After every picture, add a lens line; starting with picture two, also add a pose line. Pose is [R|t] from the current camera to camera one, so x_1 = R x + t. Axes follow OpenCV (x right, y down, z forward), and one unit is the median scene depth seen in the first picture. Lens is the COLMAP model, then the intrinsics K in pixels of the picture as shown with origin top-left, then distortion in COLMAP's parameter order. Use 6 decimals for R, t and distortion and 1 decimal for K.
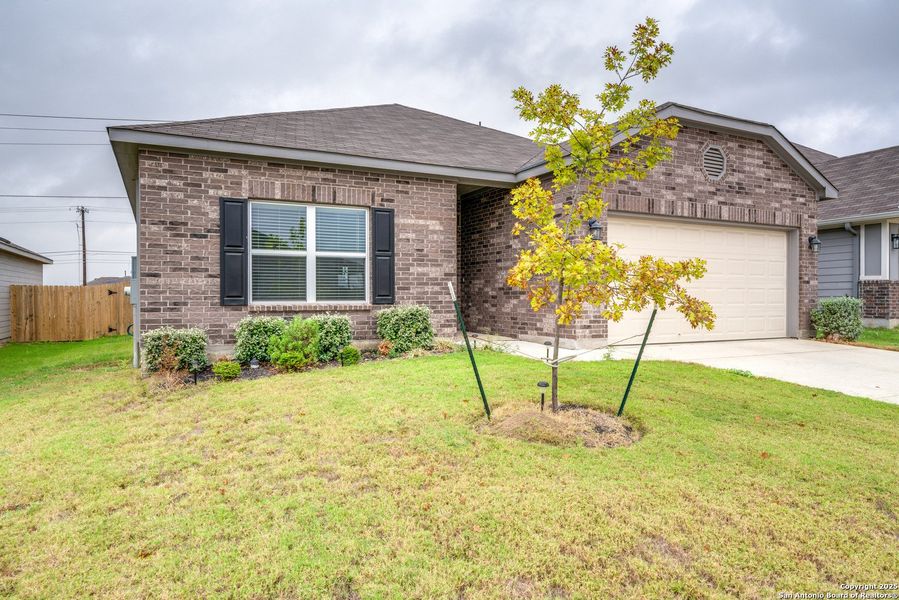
lens RADIAL K [[547.4, 0, 384.1], [0, 547.4, 297.7], [0, 0, 1]] dist [0.000098, 0.000114]
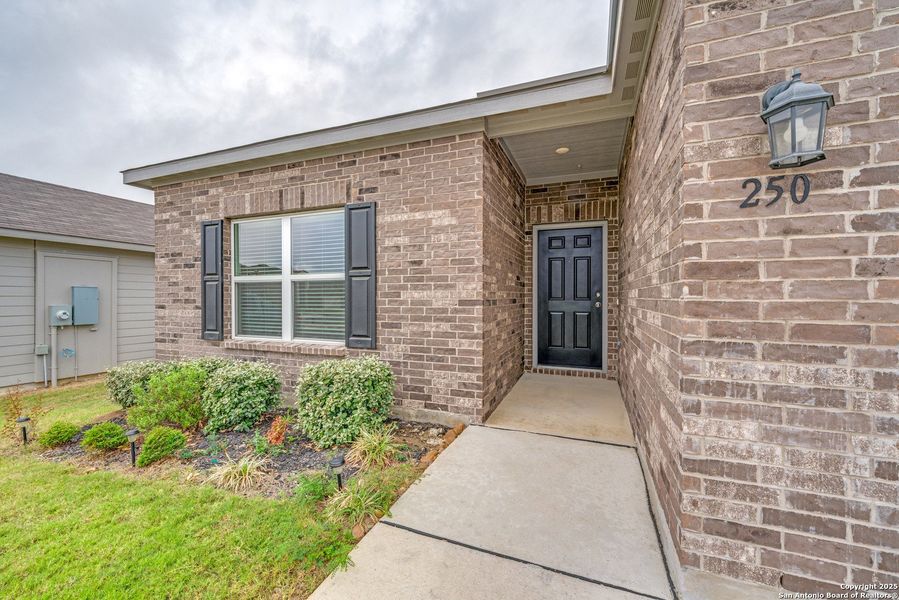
lens RADIAL K [[347.1, 0, 449.5], [0, 347.1, 300.0], [0, 0, 1]] dist [-0.000699, 0.000013]
pose [[0.735284, 0.003019, -0.677752, 0.367318], [0.001721, 0.999979, 0.006321, -0.050325], [0.677757, -0.005814, 0.735263, 0.776076]]
